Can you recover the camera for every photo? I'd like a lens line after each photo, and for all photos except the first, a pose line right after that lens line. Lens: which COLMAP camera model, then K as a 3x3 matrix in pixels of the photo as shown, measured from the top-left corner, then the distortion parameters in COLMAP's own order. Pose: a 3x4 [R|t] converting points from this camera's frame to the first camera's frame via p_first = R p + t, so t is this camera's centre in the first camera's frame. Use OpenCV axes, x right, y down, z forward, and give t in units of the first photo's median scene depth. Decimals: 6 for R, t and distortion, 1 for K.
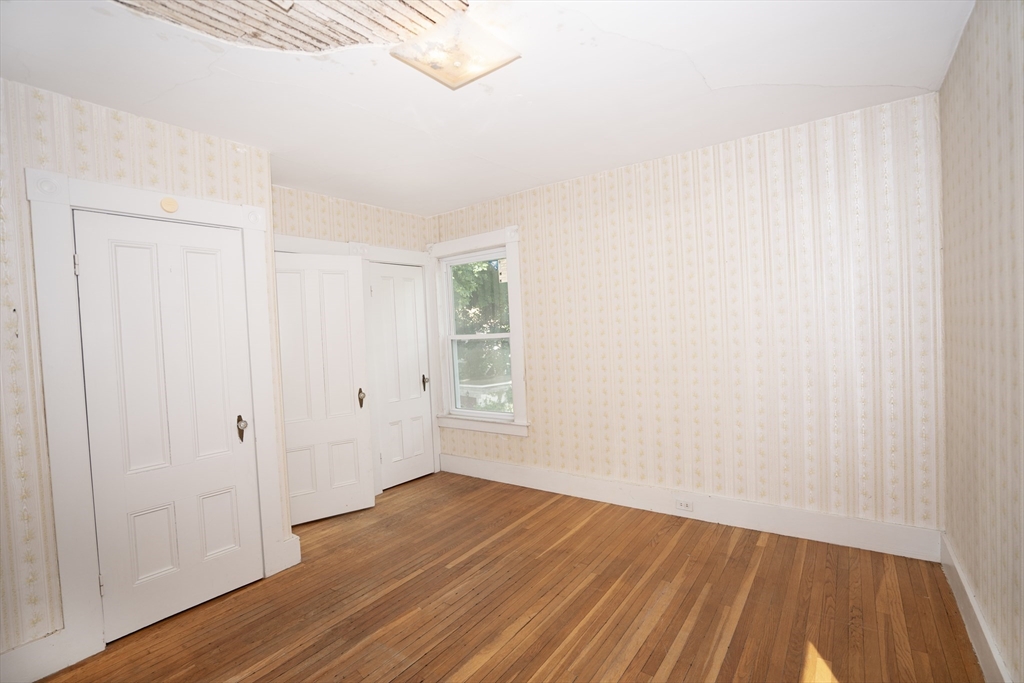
lens RADIAL K [[468.7, 0, 515.3], [0, 468.7, 339.9], [0, 0, 1]] dist [-0.021706, 0.000876]
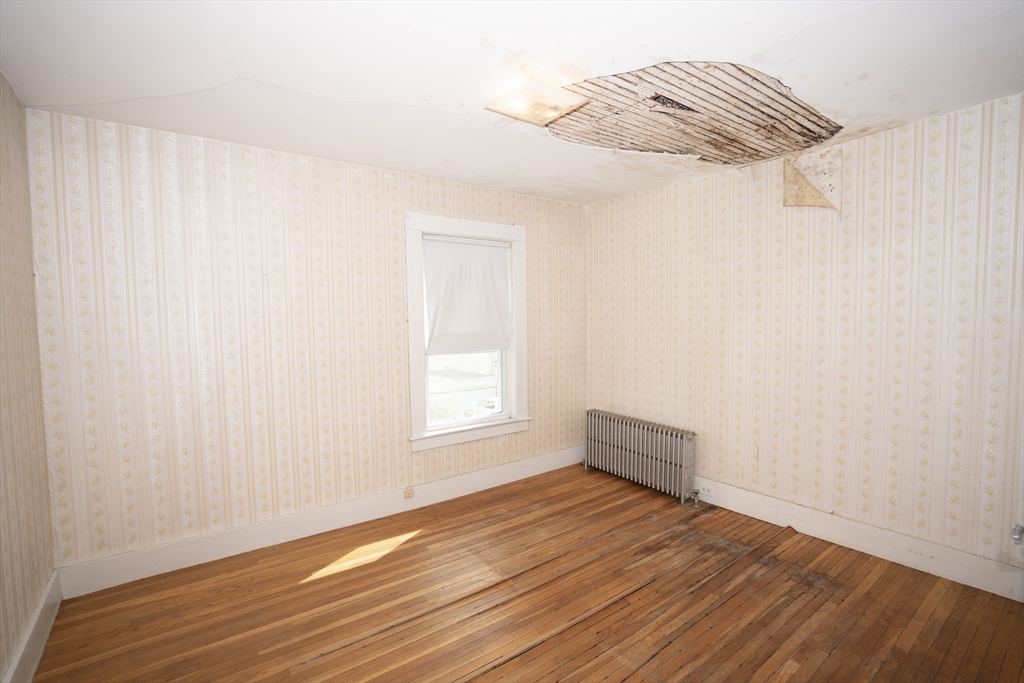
lens RADIAL K [[468.7, 0, 513.4], [0, 468.7, 345.4], [0, 0, 1]] dist [-0.021706, 0.000876]
pose [[-0.952698, 0.041752, 0.301039, -0.360050], [0.067647, 0.994802, 0.076112, -0.072811], [-0.296296, 0.092876, -0.950570, 1.986918]]
